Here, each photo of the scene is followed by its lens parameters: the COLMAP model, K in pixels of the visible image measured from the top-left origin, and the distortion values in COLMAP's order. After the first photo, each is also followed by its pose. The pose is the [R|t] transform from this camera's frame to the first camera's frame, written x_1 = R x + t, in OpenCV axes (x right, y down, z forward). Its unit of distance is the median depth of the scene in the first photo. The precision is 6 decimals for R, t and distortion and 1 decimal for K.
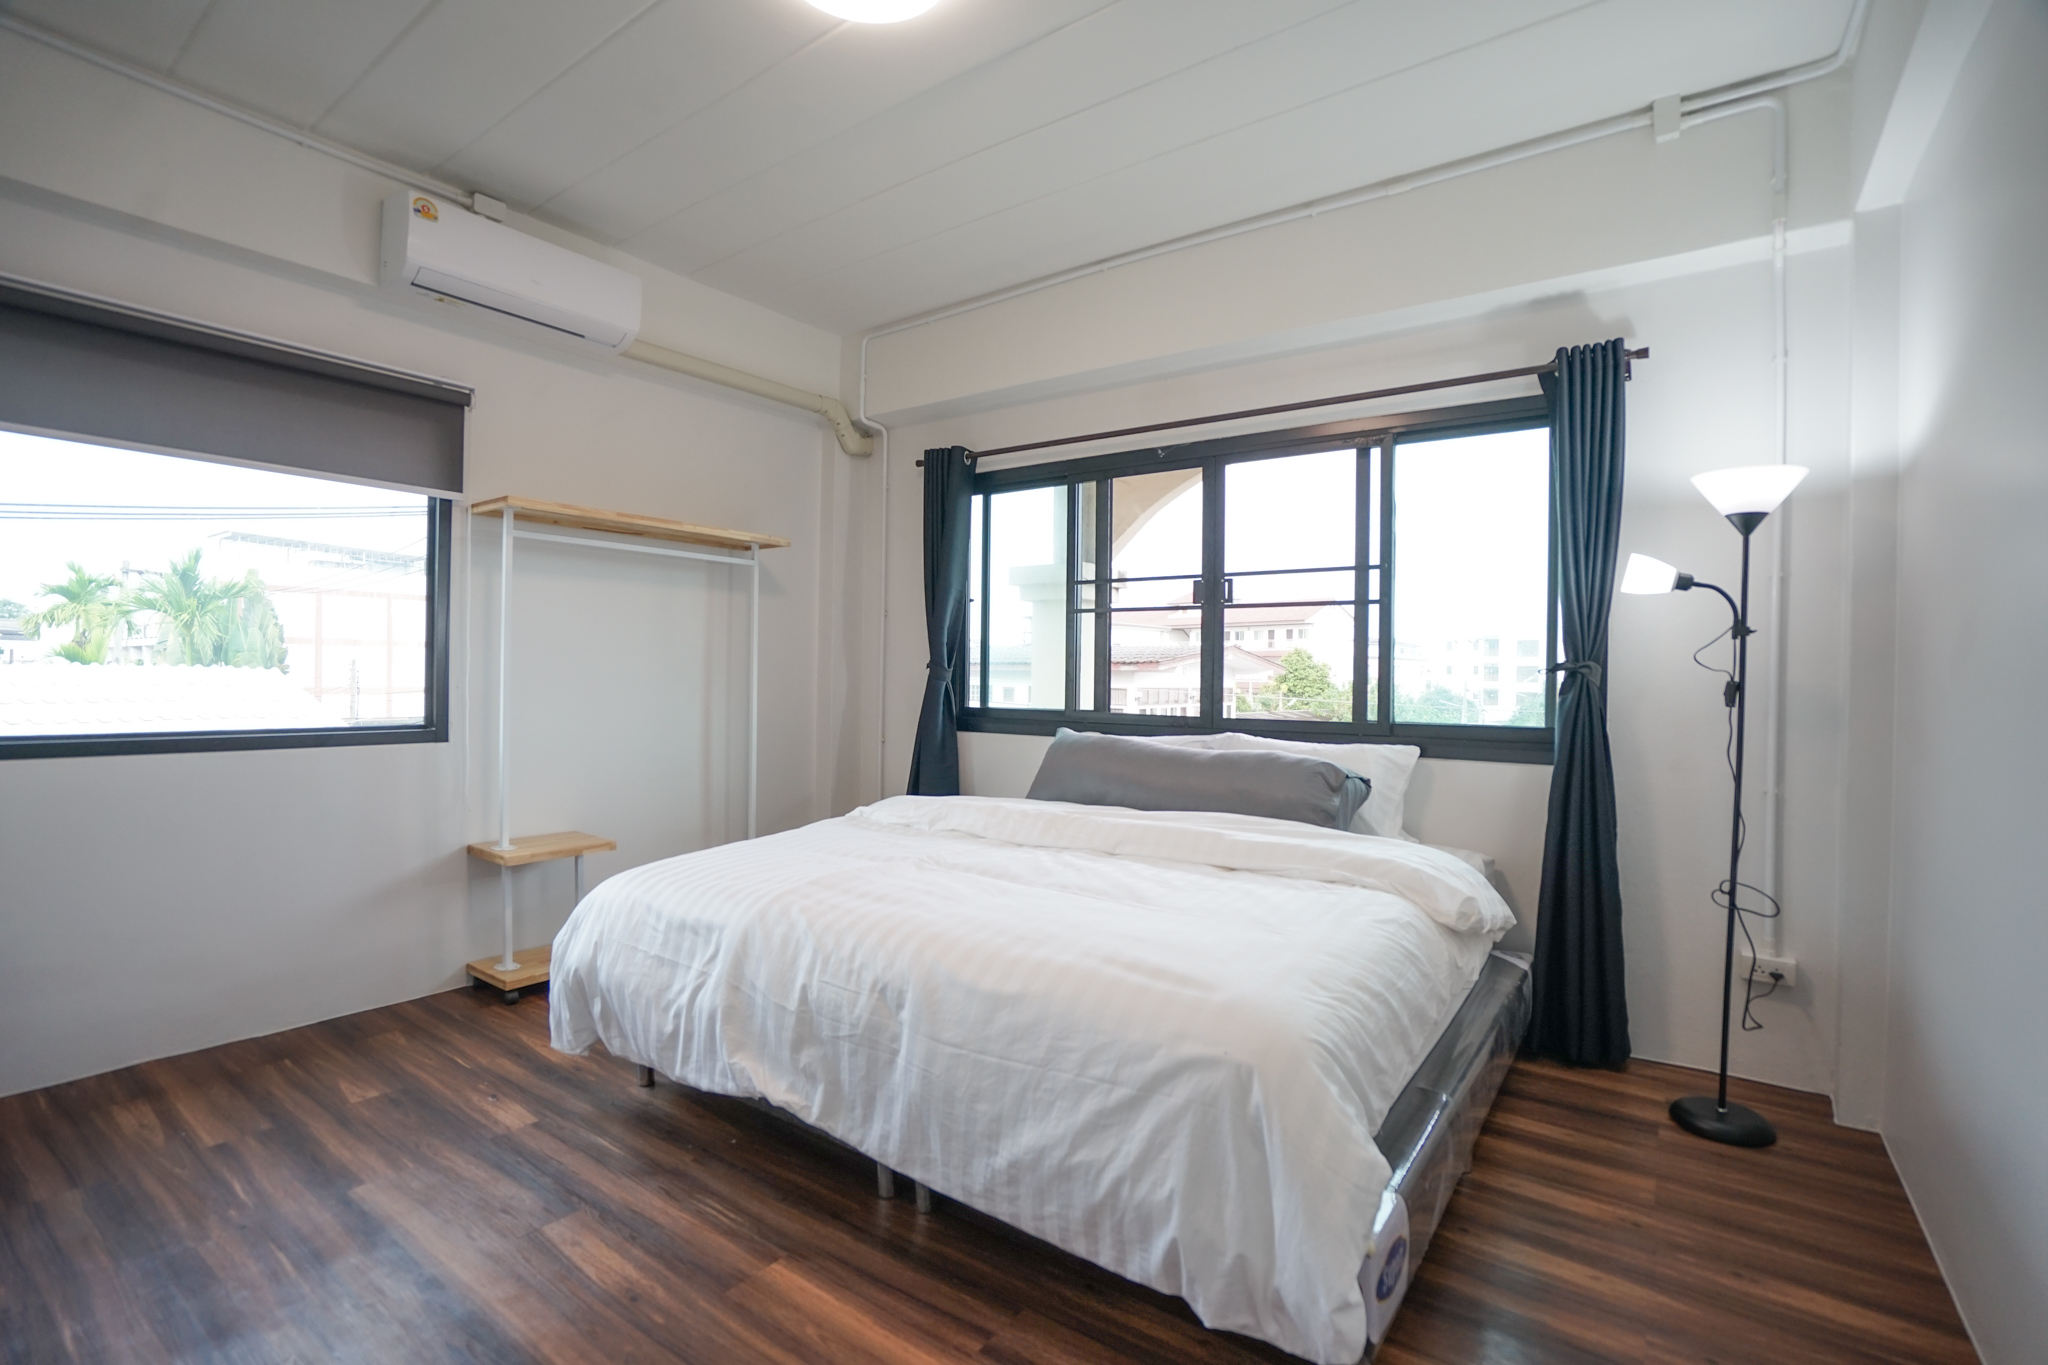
lens RADIAL K [[955.9, 0, 1024.7], [0, 955.9, 676.9], [0, 0, 1]] dist [-0.036950, 0.011289]
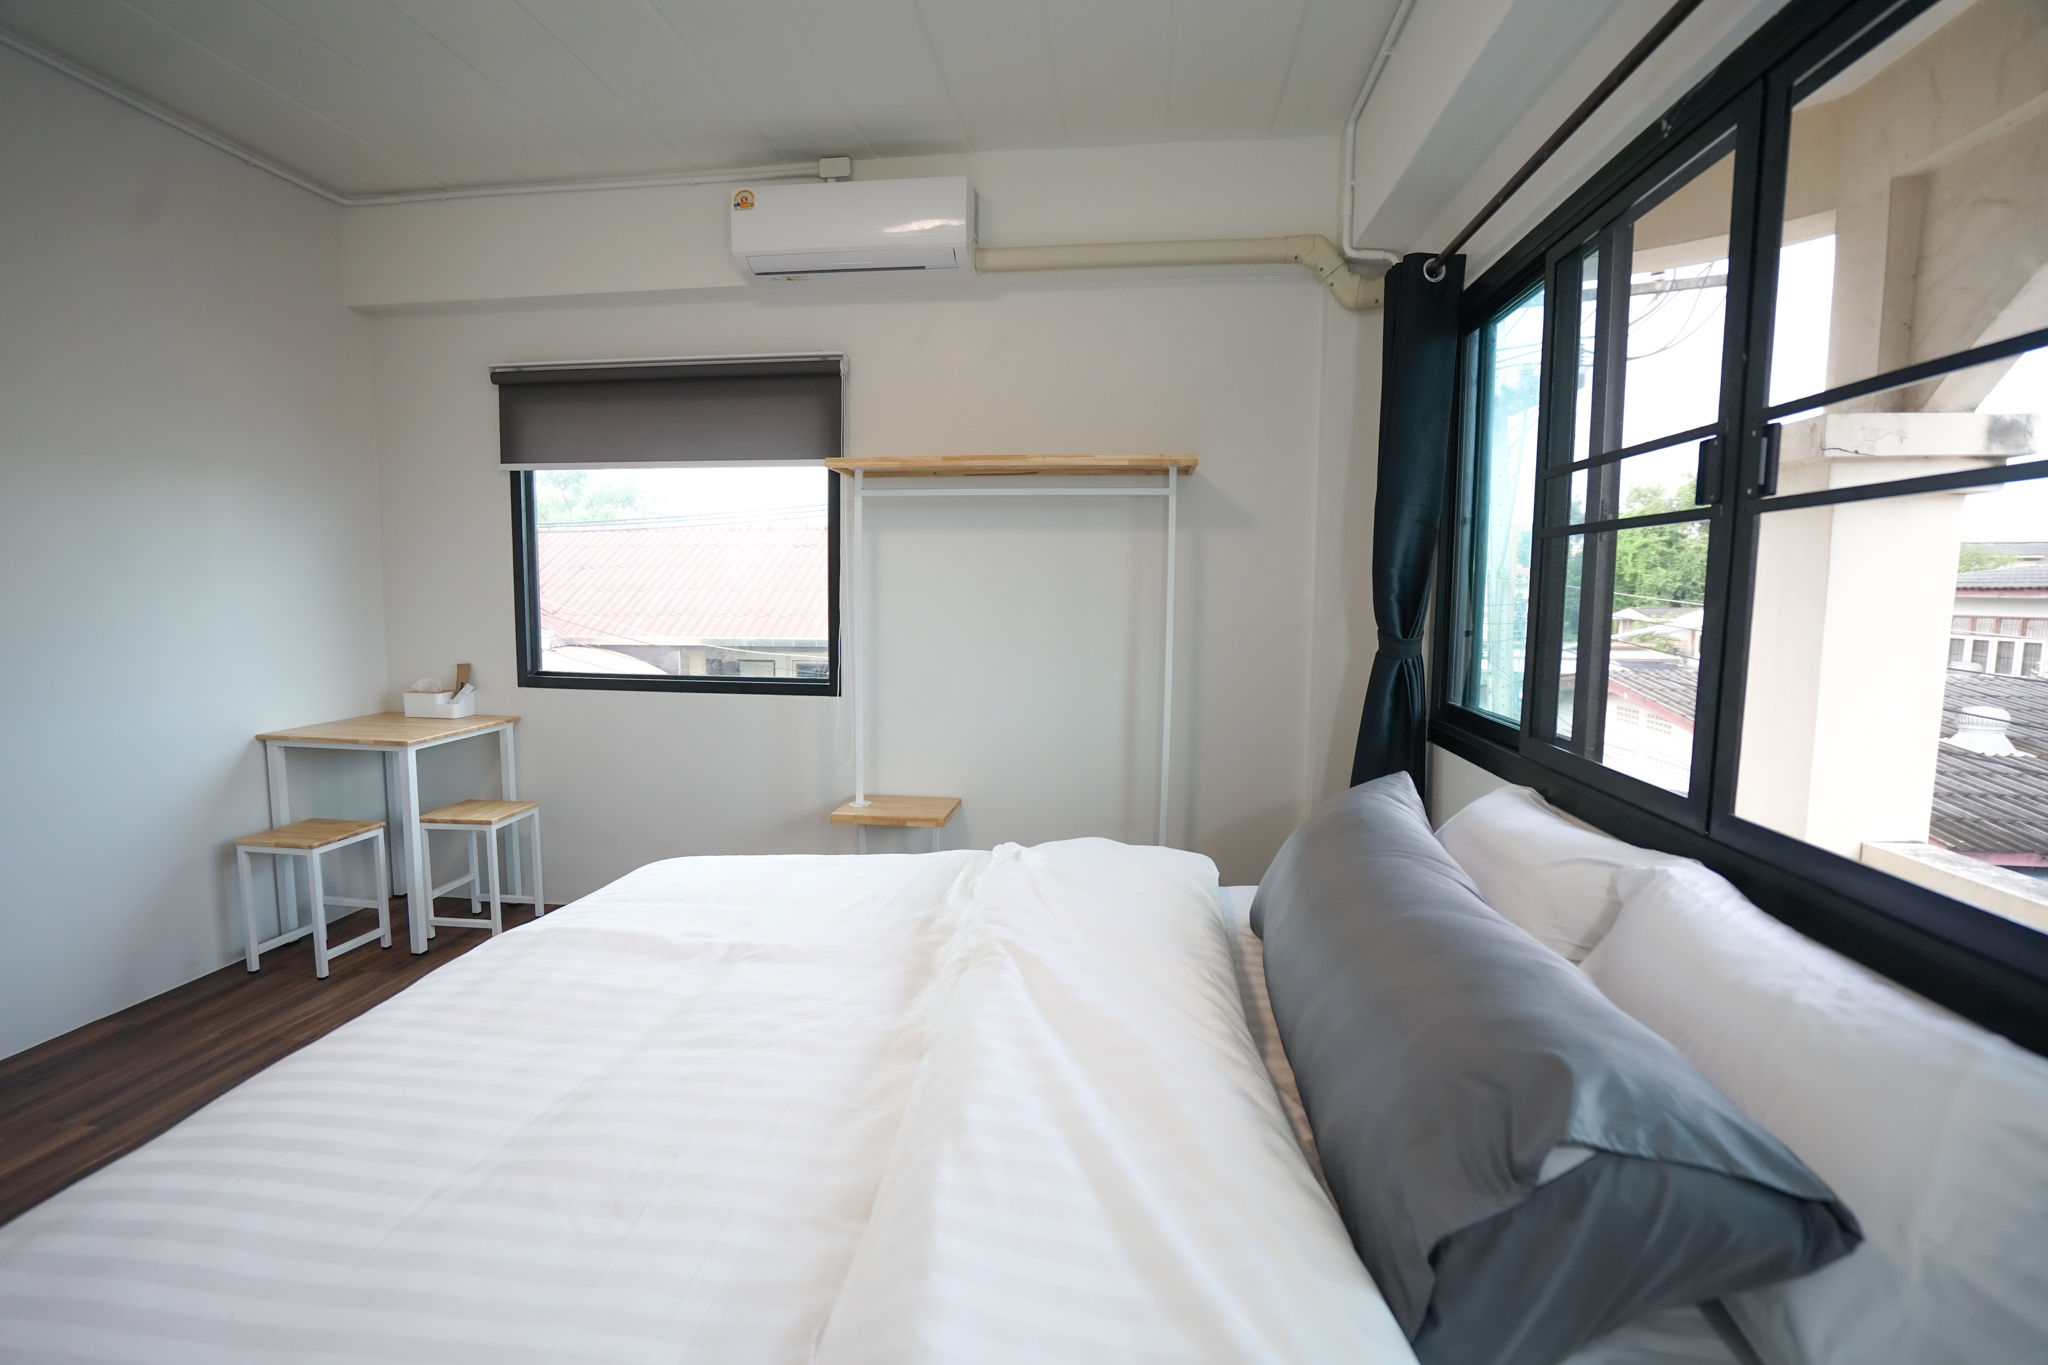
lens RADIAL K [[955.9, 0, 1010.7], [0, 955.9, 671.7], [0, 0, 1]] dist [-0.036950, 0.011289]
pose [[0.473474, 0.071810, -0.877876, 0.430575], [-0.003967, 0.996835, 0.079401, -0.043825], [0.880799, -0.034112, 0.472261, 0.653210]]
